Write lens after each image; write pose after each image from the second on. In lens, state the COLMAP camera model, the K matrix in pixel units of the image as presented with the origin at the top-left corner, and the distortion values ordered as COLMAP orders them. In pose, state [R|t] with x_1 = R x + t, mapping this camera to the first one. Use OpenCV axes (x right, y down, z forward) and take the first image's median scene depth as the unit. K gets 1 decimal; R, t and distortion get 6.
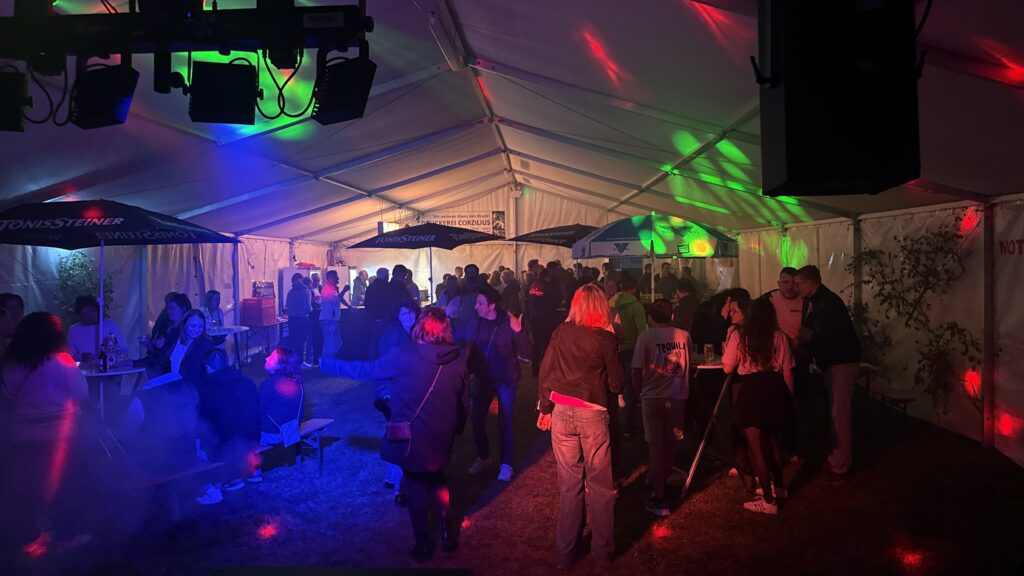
lens RADIAL K [[735.5, 0, 515.7], [0, 735.5, 289.2], [0, 0, 1]] dist [0.077610, -0.004223]
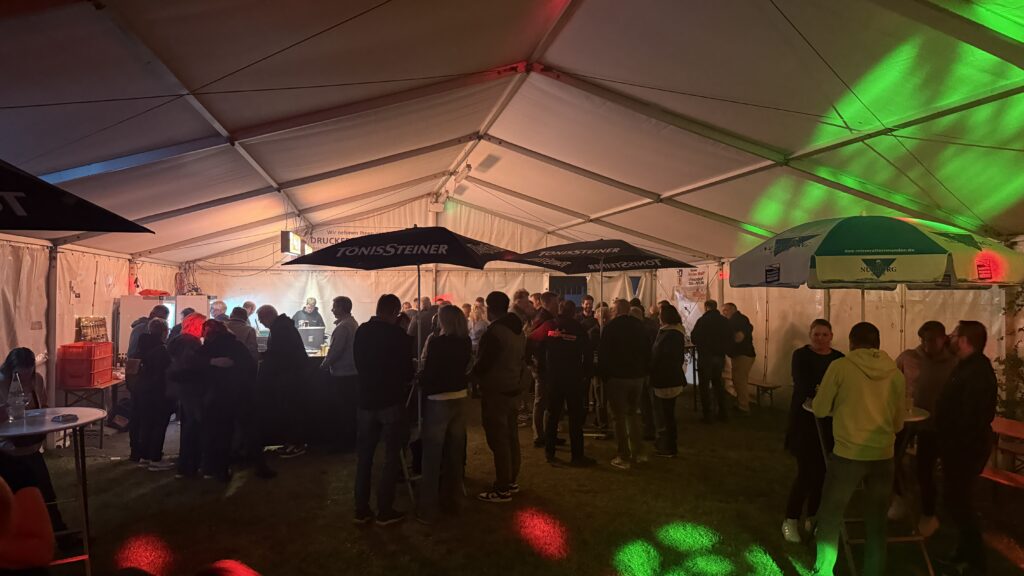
lens RADIAL K [[725.4, 0, 522.3], [0, 725.4, 285.3], [0, 0, 1]] dist [0.005183, -0.002304]
pose [[0.966900, 0.016066, 0.254648, -0.138660], [-0.003179, 0.998697, -0.050938, -0.007202], [-0.255135, 0.048443, 0.965691, 0.286565]]
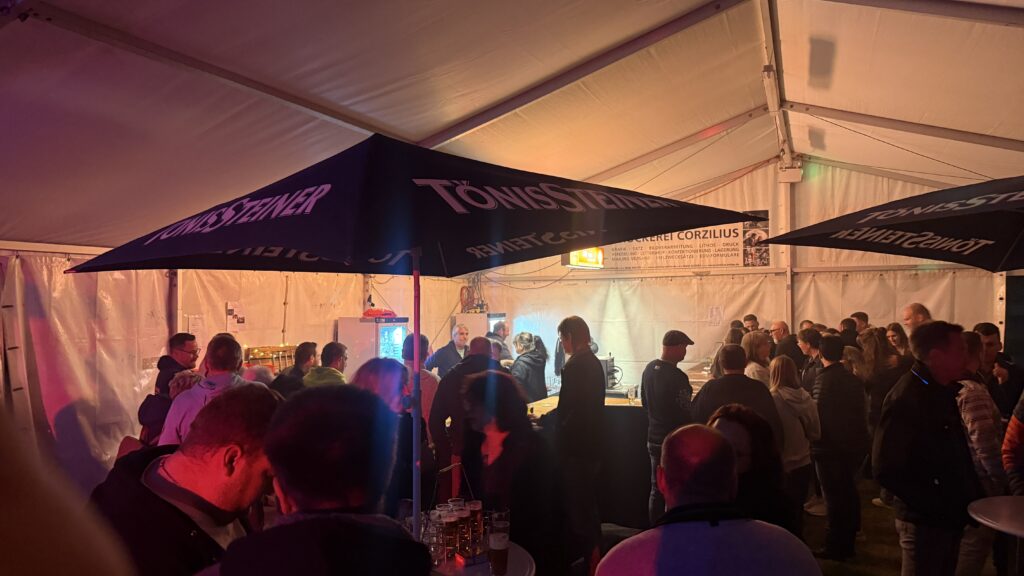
lens RADIAL K [[707.4, 0, 517.6], [0, 707.4, 299.2], [0, 0, 1]] dist [0.078756, -0.122826]
pose [[0.936744, -0.000388, -0.350016, -0.005272], [-0.013126, 0.999257, -0.036237, -0.028053], [0.349770, 0.038539, 0.936042, 0.595701]]
